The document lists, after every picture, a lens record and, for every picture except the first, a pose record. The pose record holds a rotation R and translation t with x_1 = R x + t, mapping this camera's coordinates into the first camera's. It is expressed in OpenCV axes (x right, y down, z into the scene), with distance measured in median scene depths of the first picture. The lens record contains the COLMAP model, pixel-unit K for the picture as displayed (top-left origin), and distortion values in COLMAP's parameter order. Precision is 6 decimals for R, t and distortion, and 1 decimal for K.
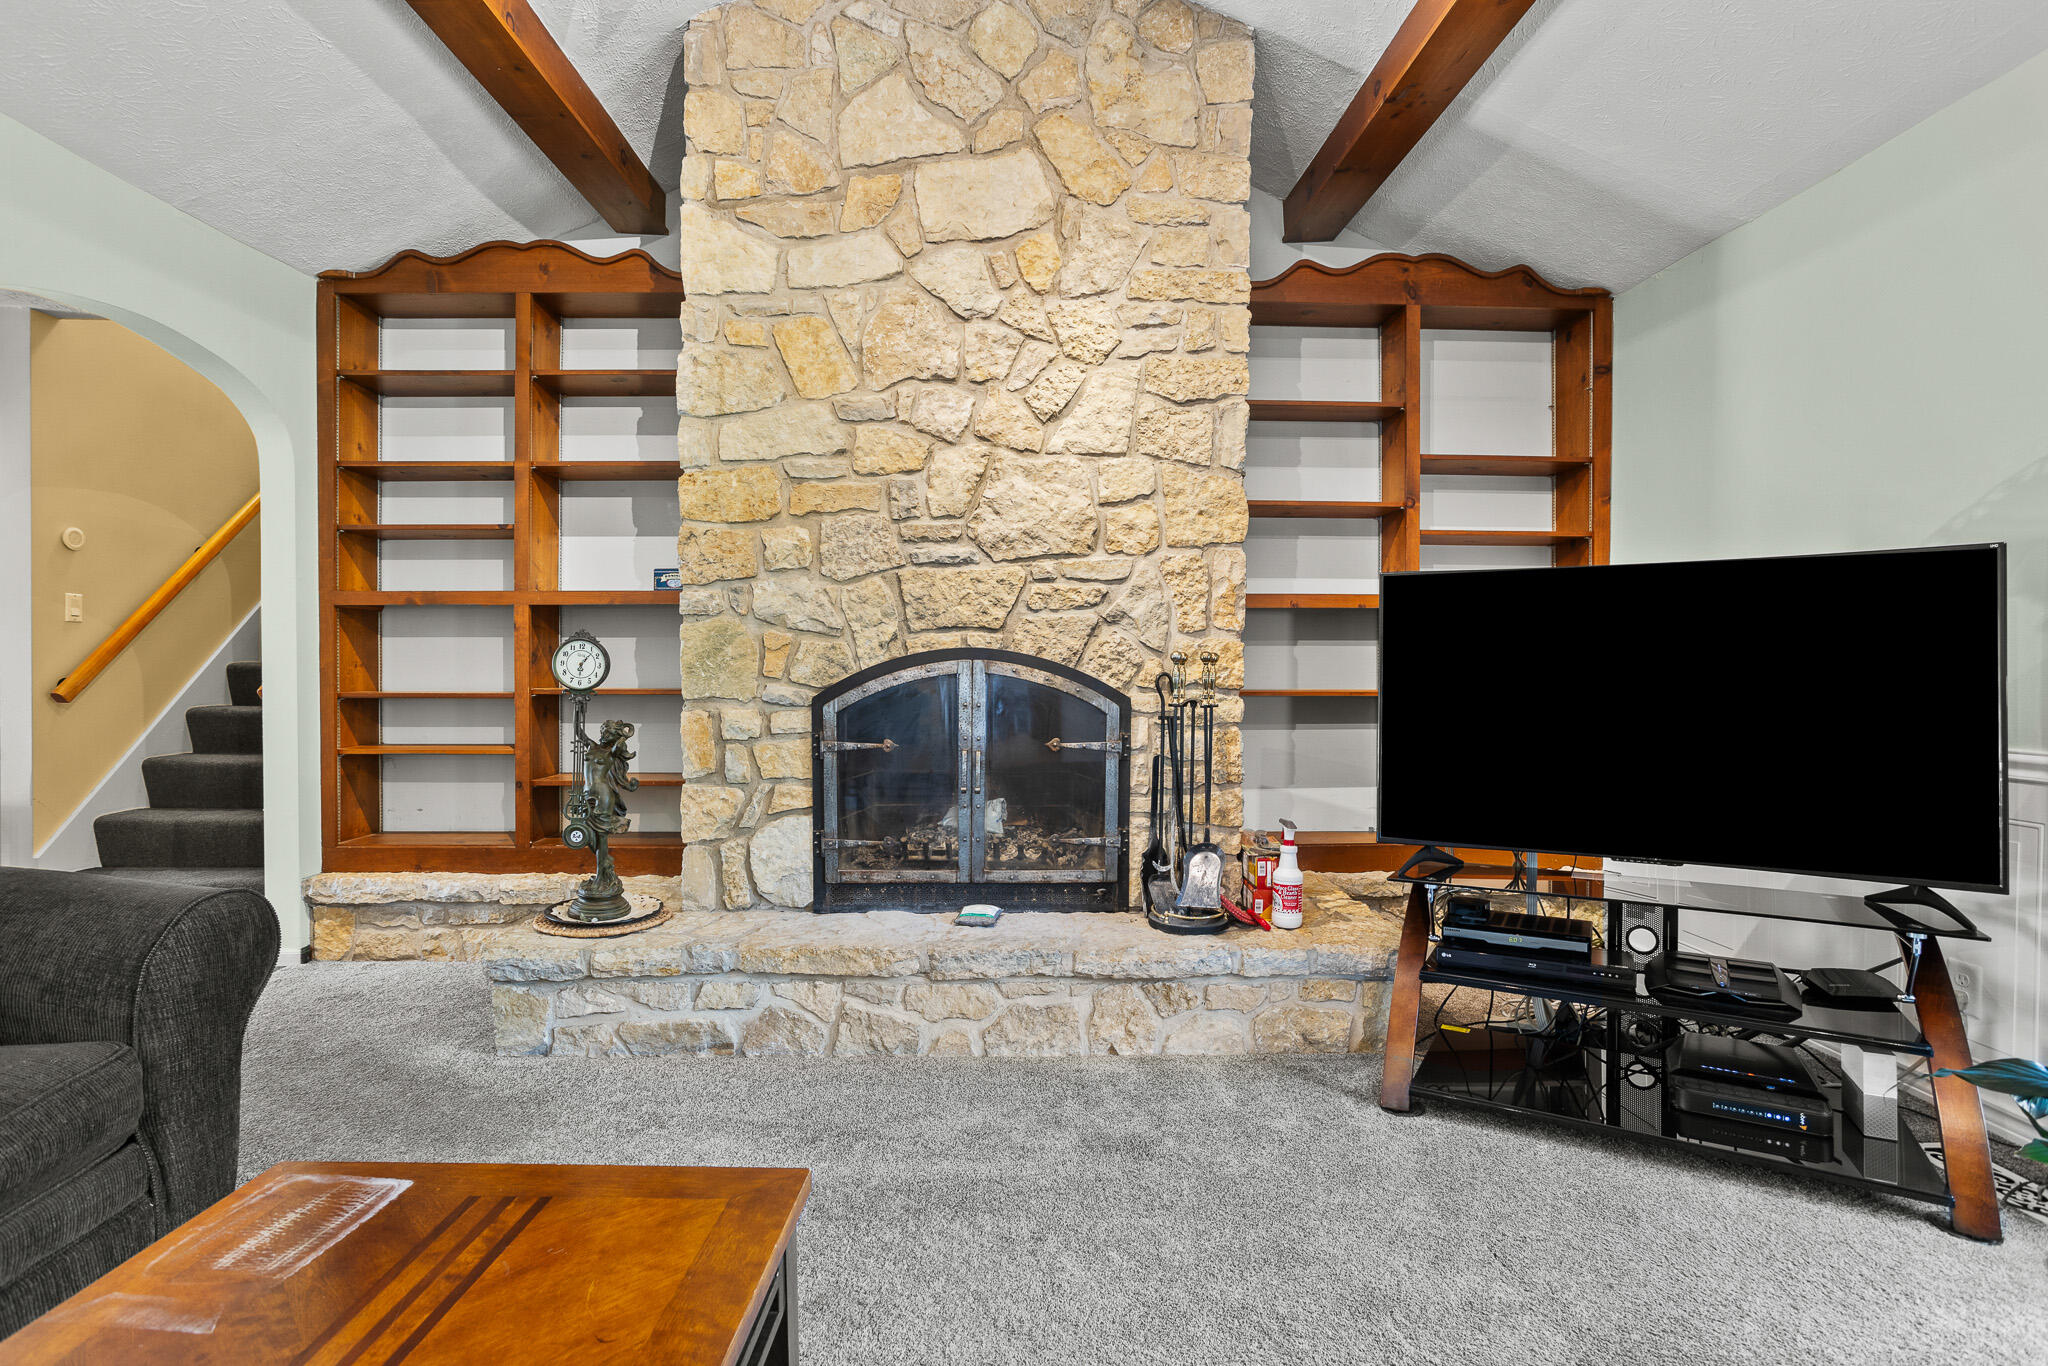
lens RADIAL K [[1019.9, 0, 1024.0], [0, 1019.9, 683.0], [0, 0, 1]] dist [-0.079148, 0.041376]
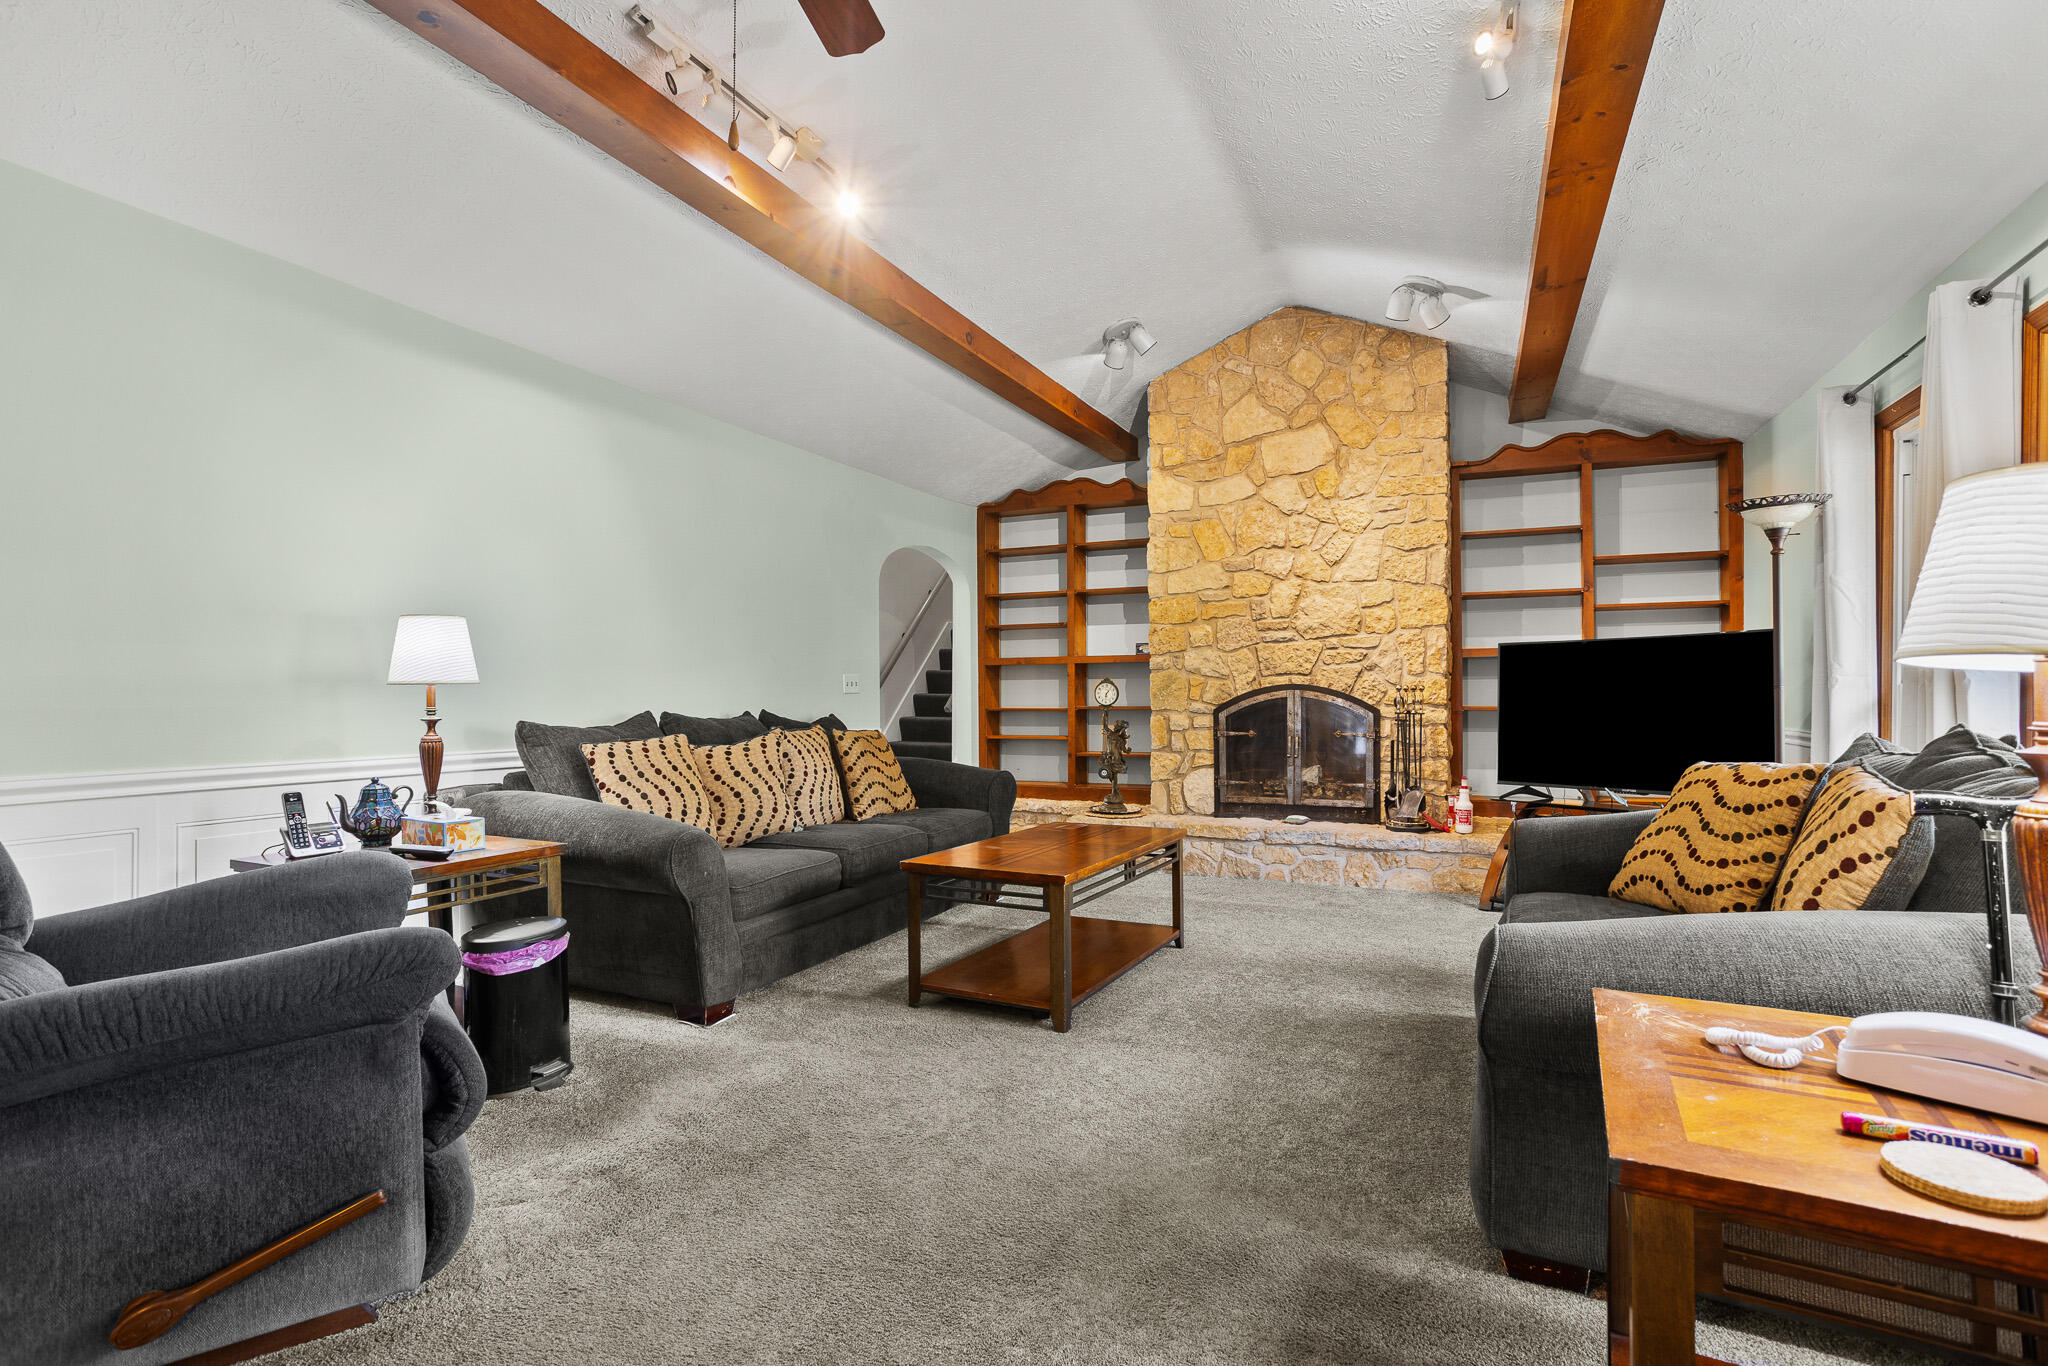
lens RADIAL K [[978.4, 0, 1035.6], [0, 978.4, 684.6], [0, 0, 1]] dist [-0.045283, 0.034640]
pose [[0.906558, -0.010792, -0.421944, 0.288350], [0.000361, 0.999693, -0.024794, 0.012792], [0.422081, 0.022325, 0.906283, -0.901205]]
